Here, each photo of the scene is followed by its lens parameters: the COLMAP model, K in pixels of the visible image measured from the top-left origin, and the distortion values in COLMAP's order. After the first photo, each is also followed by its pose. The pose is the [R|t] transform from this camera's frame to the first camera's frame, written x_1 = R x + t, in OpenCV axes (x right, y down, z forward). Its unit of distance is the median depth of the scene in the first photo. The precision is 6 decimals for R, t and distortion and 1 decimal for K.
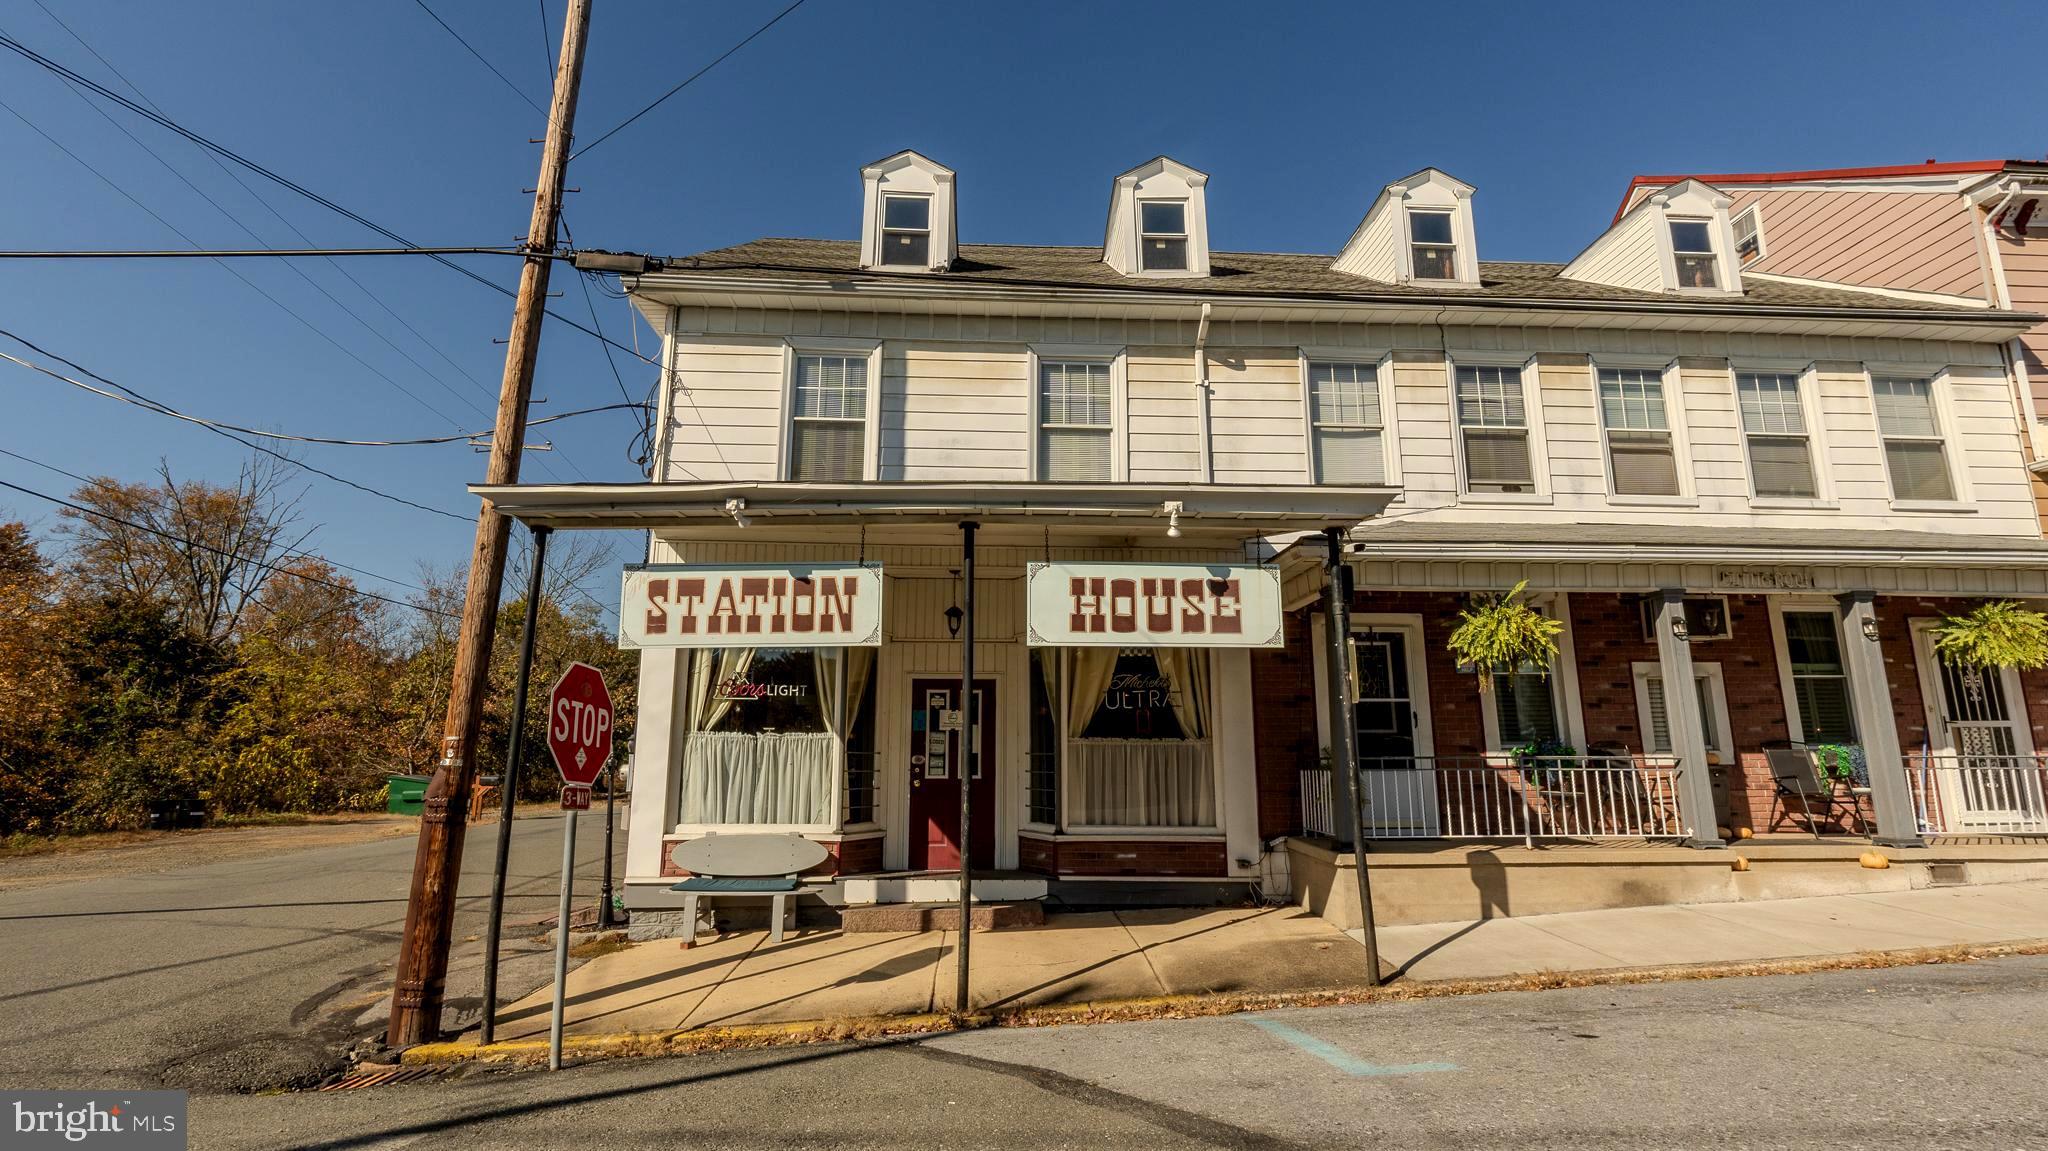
lens RADIAL K [[937.6, 0, 1025.0], [0, 937.6, 583.4], [0, 0, 1]] dist [-0.008619, 0.000709]
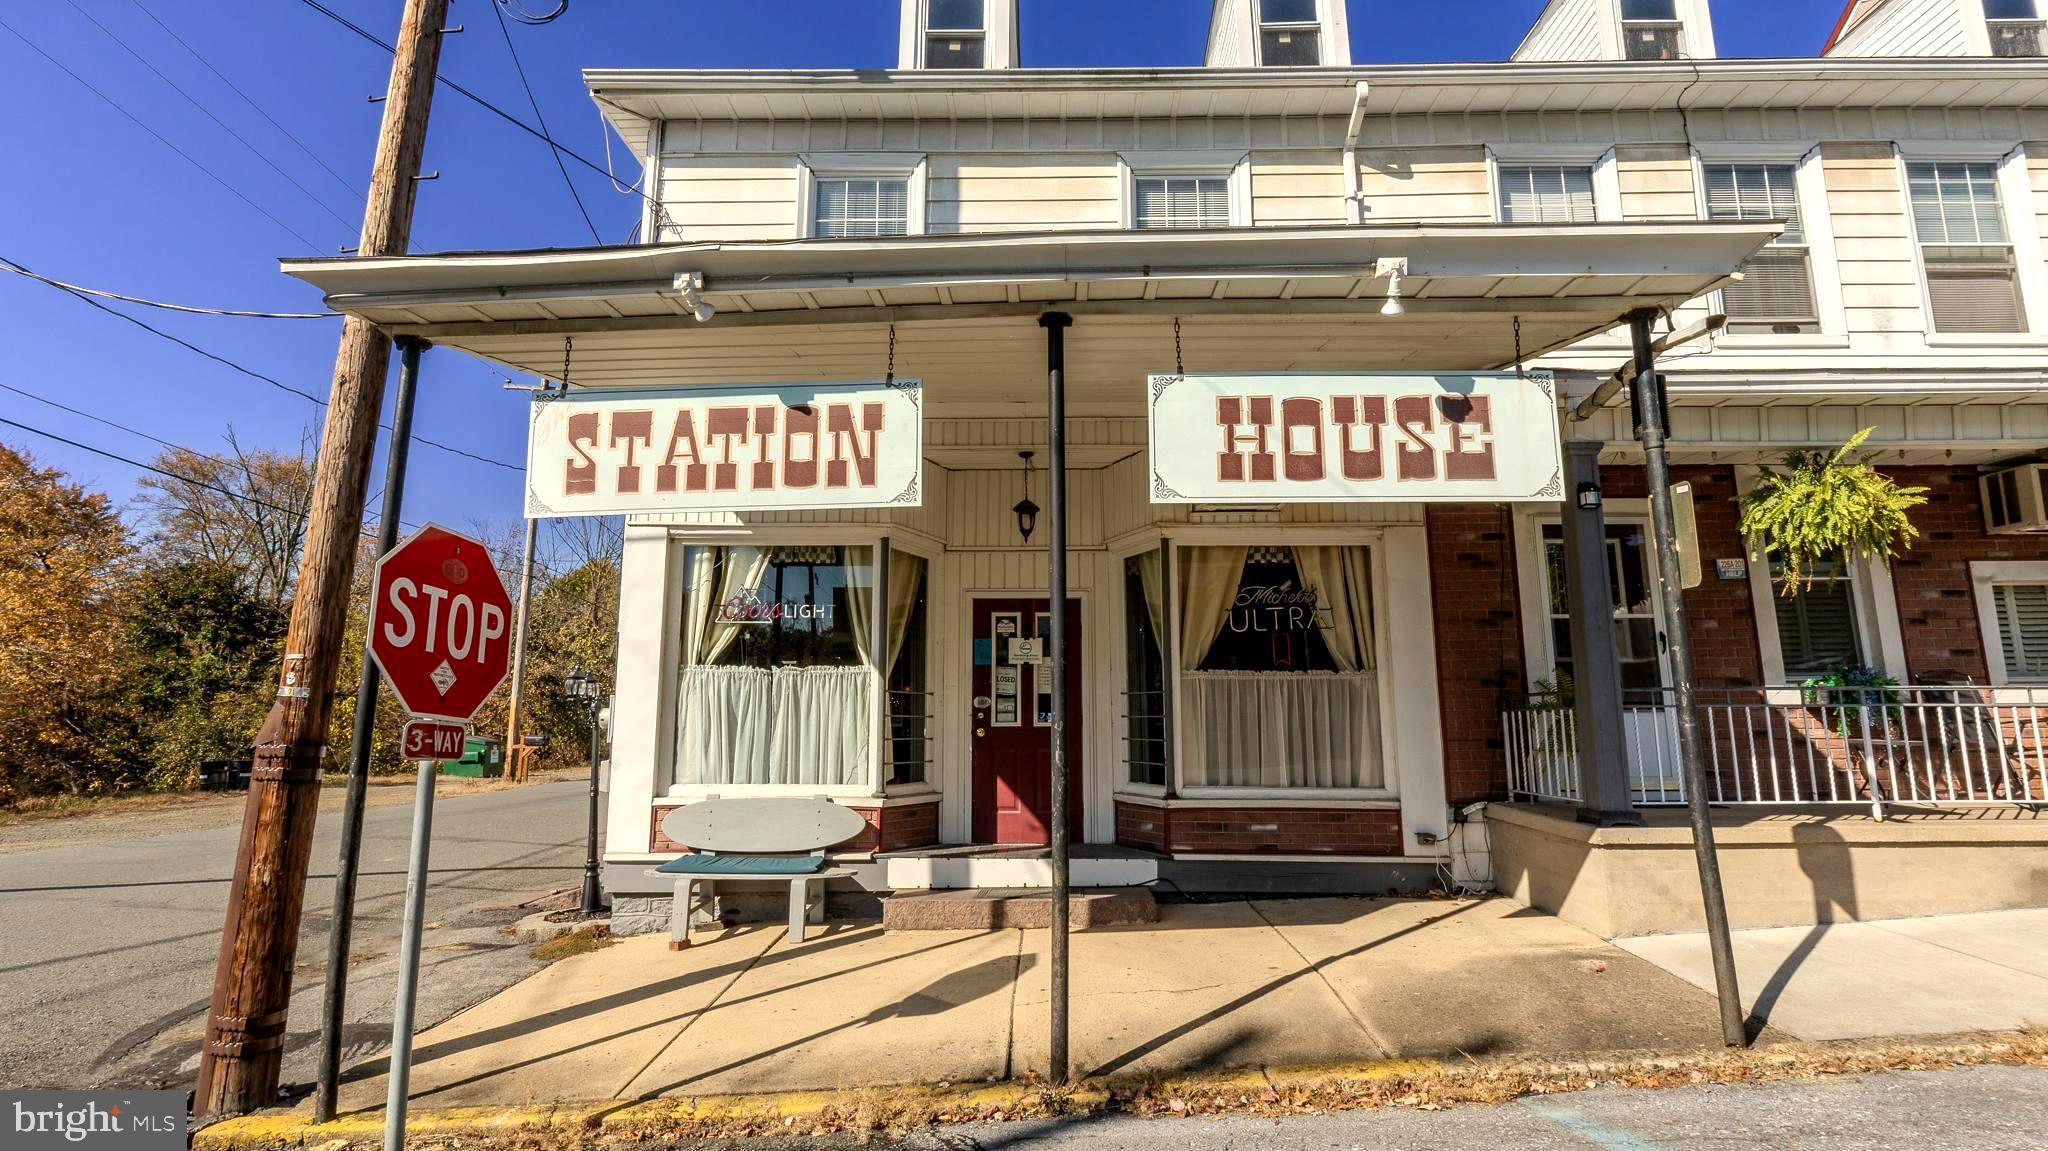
lens RADIAL K [[937.6, 0, 1025.0], [0, 937.6, 583.4], [0, 0, 1]] dist [-0.008619, 0.000709]
pose [[0.997781, -0.012897, -0.065323, -0.029861], [0.015359, 0.999185, 0.037321, 0.068405], [0.064788, -0.038242, 0.997166, 0.259986]]
